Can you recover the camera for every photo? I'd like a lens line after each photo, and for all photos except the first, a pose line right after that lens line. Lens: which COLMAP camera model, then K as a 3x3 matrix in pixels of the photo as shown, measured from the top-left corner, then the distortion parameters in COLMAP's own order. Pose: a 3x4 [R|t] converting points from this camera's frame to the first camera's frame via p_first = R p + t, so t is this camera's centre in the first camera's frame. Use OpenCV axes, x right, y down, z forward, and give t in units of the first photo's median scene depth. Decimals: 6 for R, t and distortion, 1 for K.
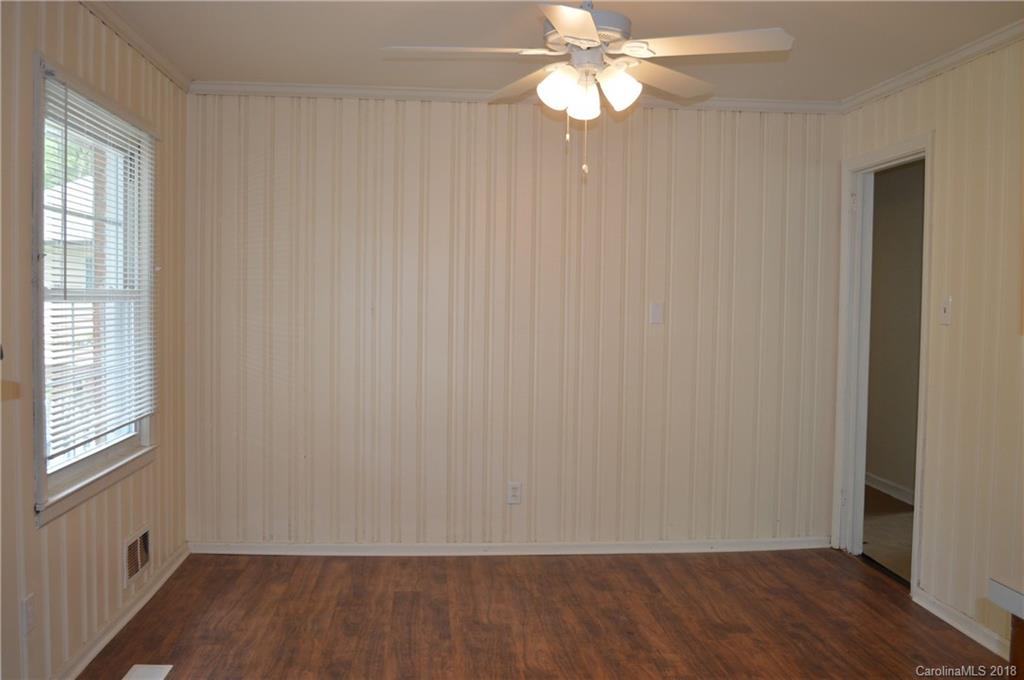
lens RADIAL K [[934.7, 0, 512.0], [0, 934.7, 340.0], [0, 0, 1]] dist [-0.059219, 0.003863]
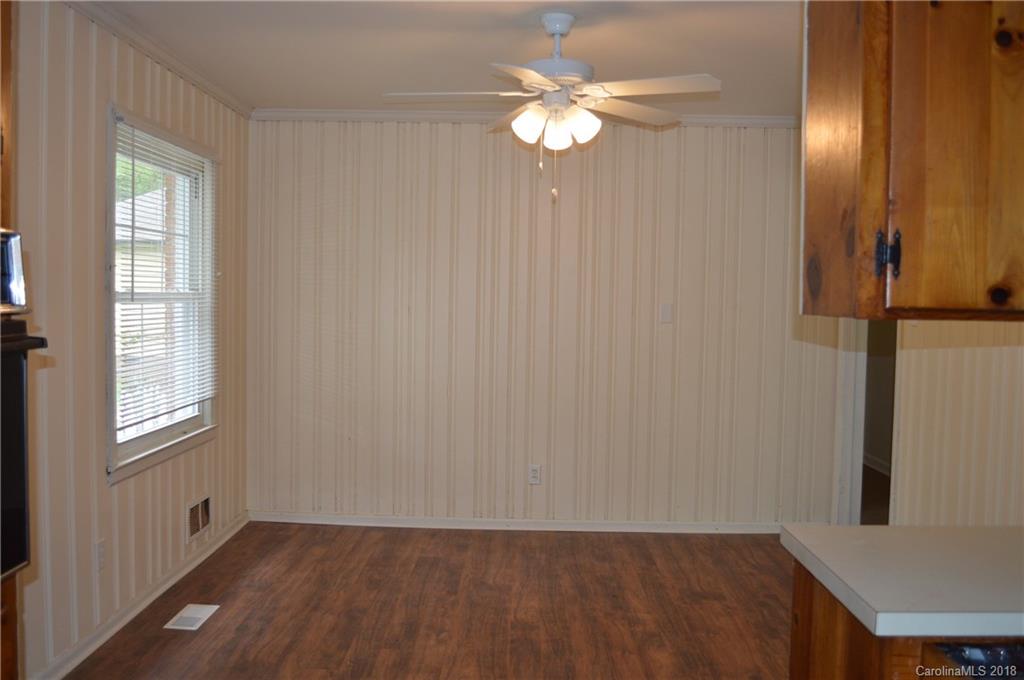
lens RADIAL K [[934.7, 0, 512.0], [0, 934.7, 340.0], [0, 0, 1]] dist [-0.059219, 0.003863]
pose [[0.994752, 0.007778, -0.102023, 0.111157], [-0.007342, 0.999962, 0.004649, -0.001492], [0.102056, -0.003876, 0.994771, -0.135392]]
